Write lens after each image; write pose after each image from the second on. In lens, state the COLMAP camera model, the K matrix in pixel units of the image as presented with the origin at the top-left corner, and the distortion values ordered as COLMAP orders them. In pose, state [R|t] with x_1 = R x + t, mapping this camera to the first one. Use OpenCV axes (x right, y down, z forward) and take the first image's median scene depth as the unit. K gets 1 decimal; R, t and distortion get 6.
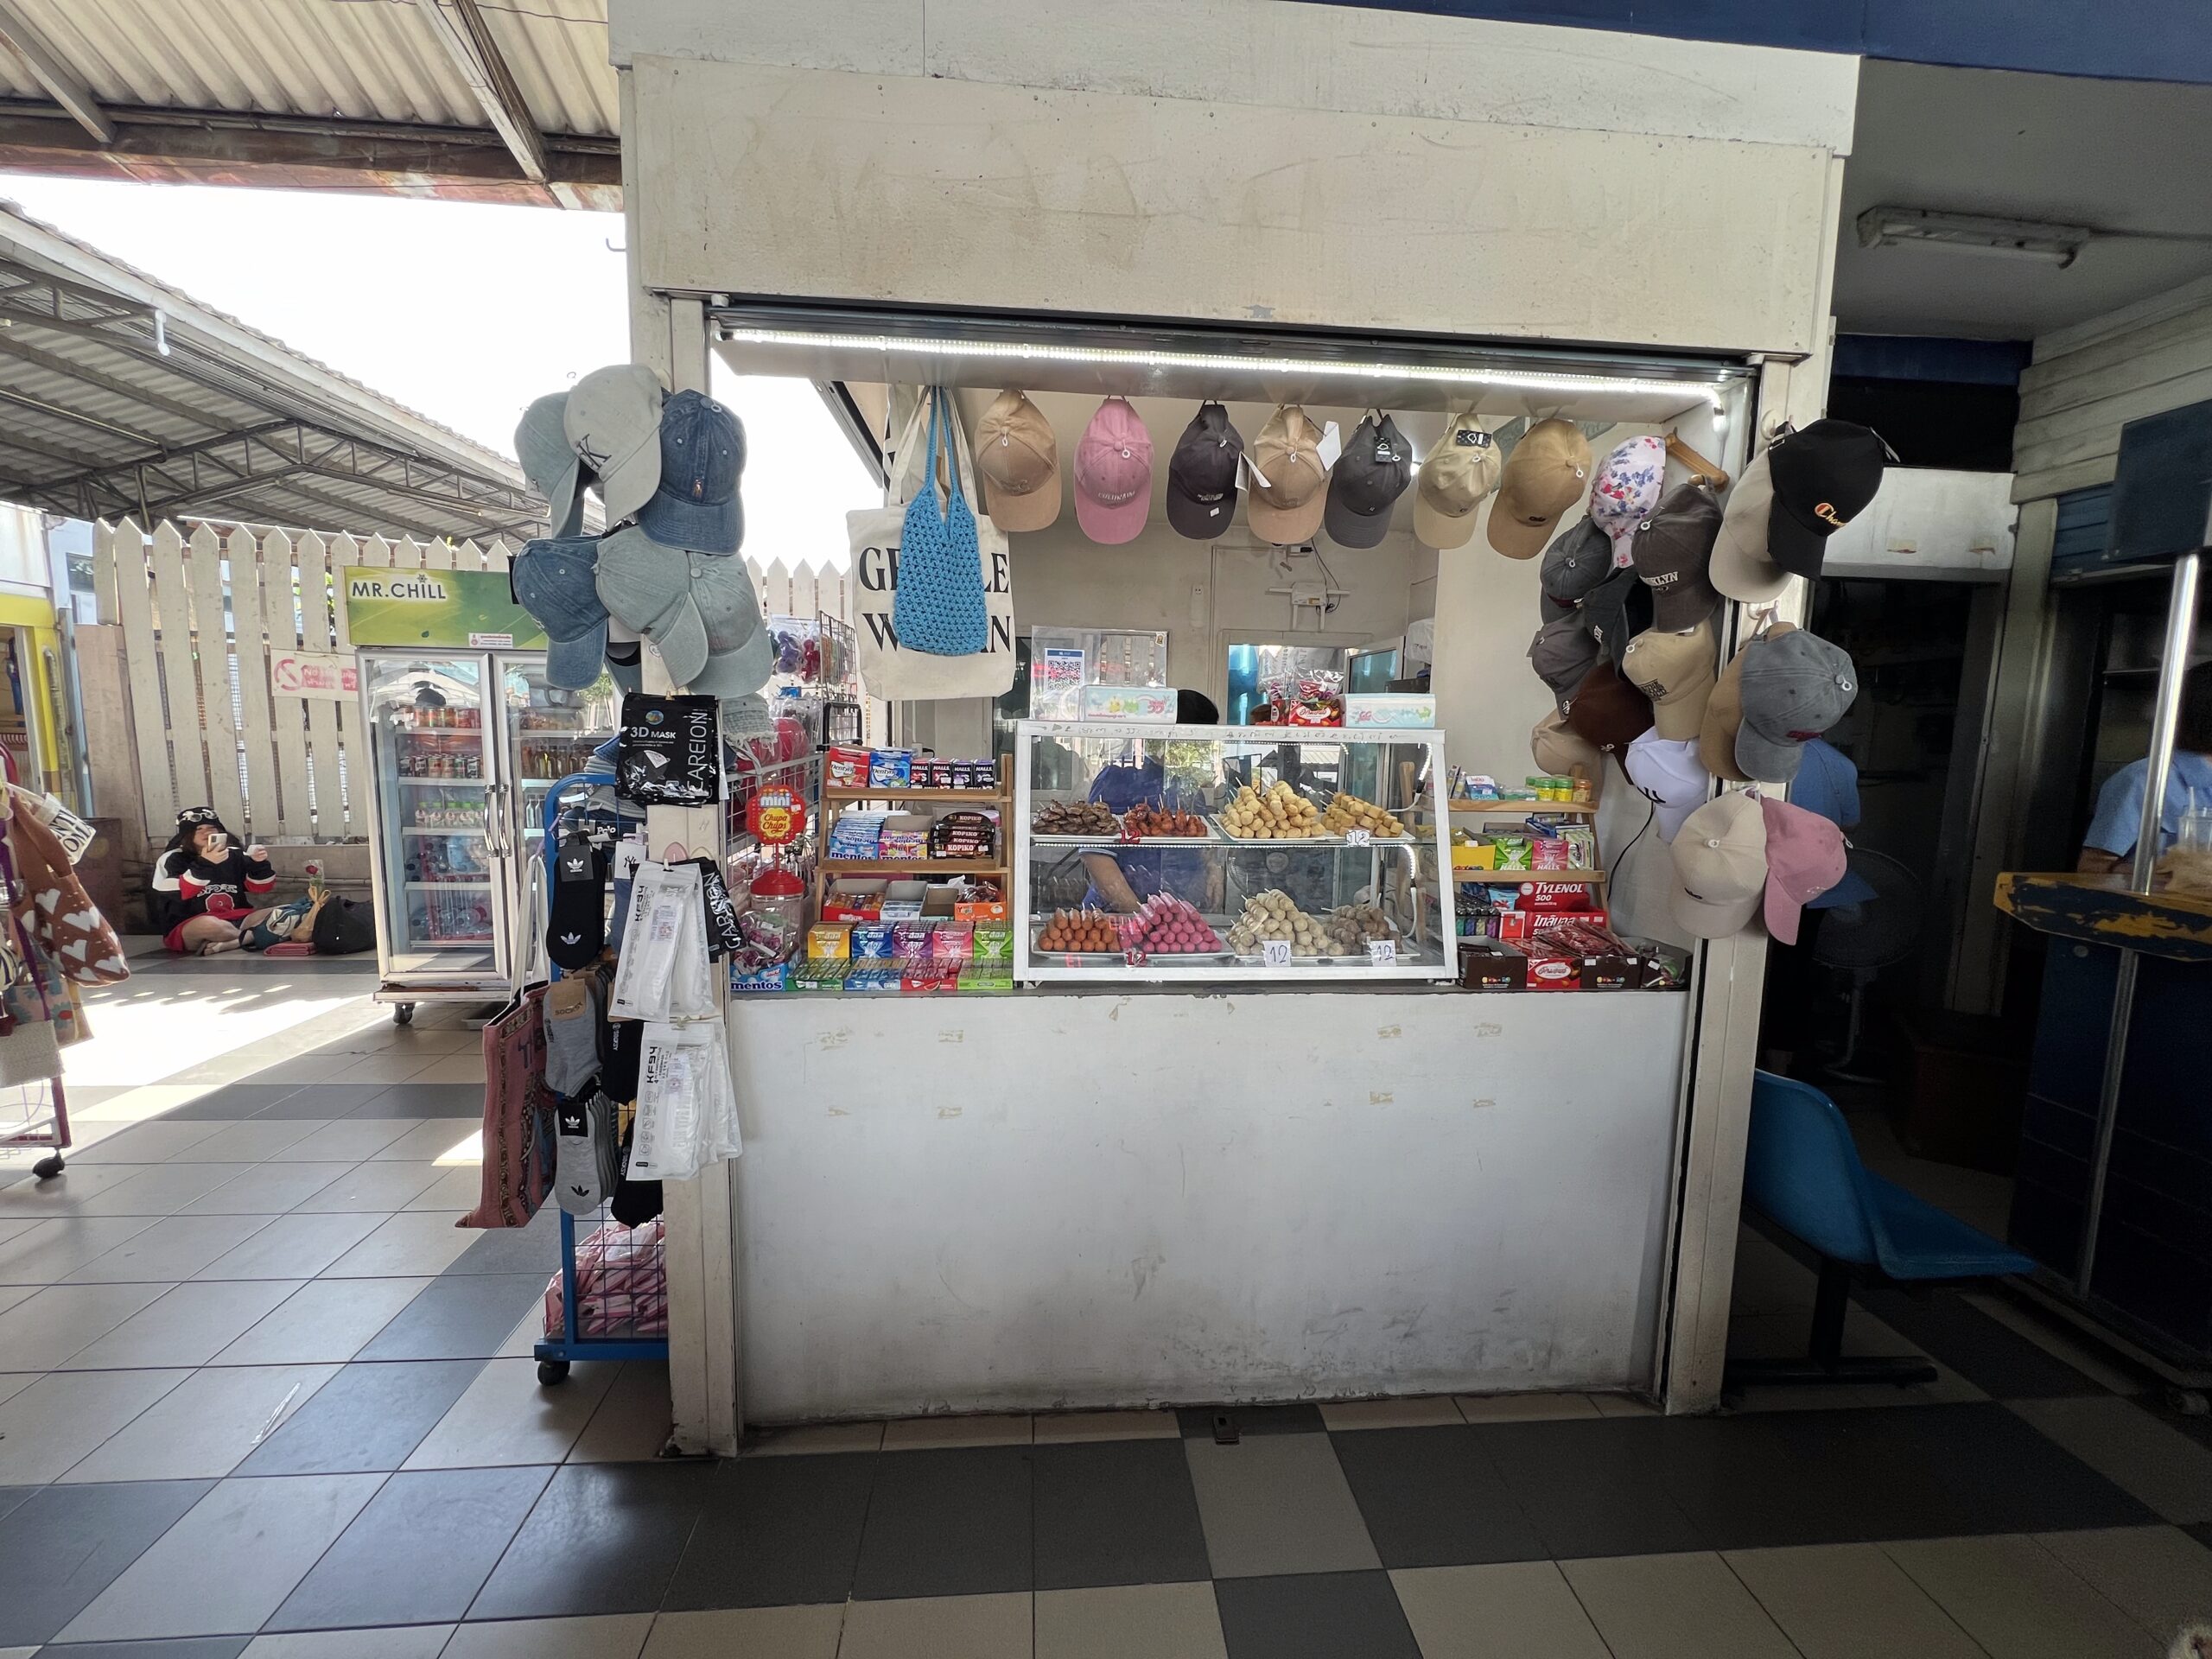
lens RADIAL K [[894.8, 0, 1106.4], [0, 894.8, 827.0], [0, 0, 1]] dist [-0.000361, -0.000027]
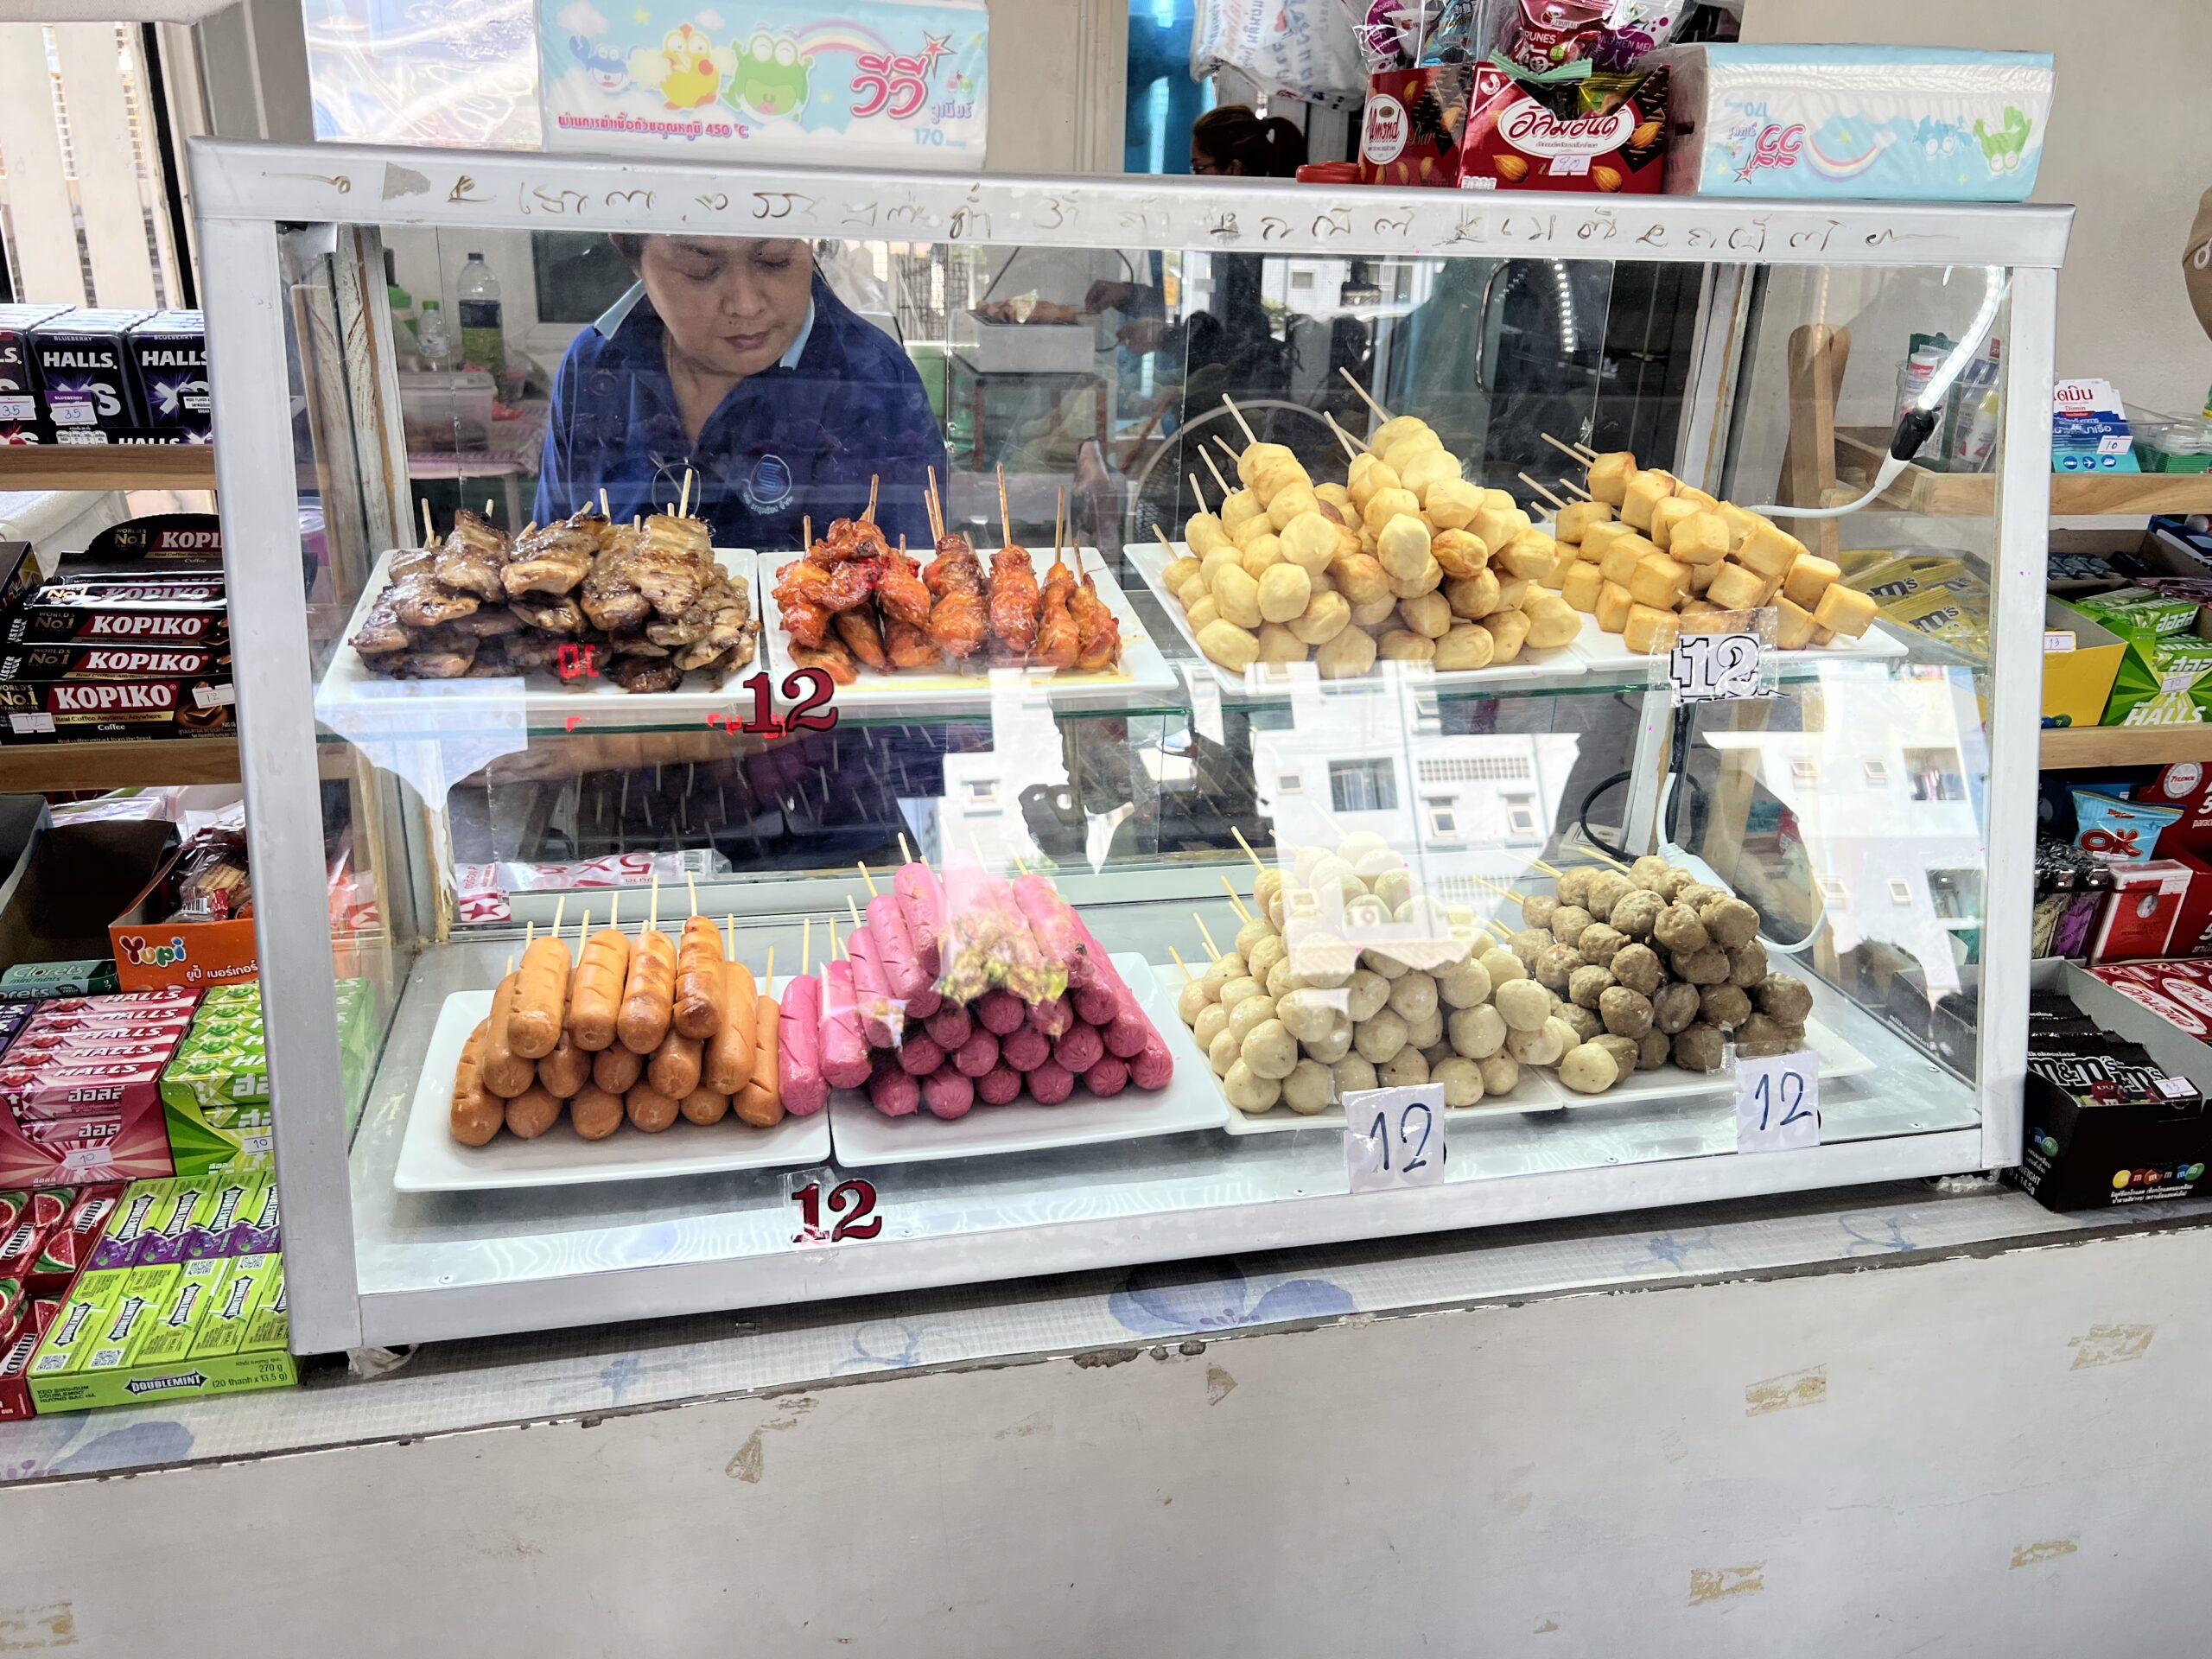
lens RADIAL K [[1677.0, 0, 1094.8], [0, 1677.0, 826.5], [0, 0, 1]] dist [0.023866, -0.007525]
pose [[0.991557, -0.034174, 0.125089, 0.045842], [0.000039, 0.964727, 0.263254, -0.067177], [-0.129673, -0.261026, 0.956583, 0.542009]]
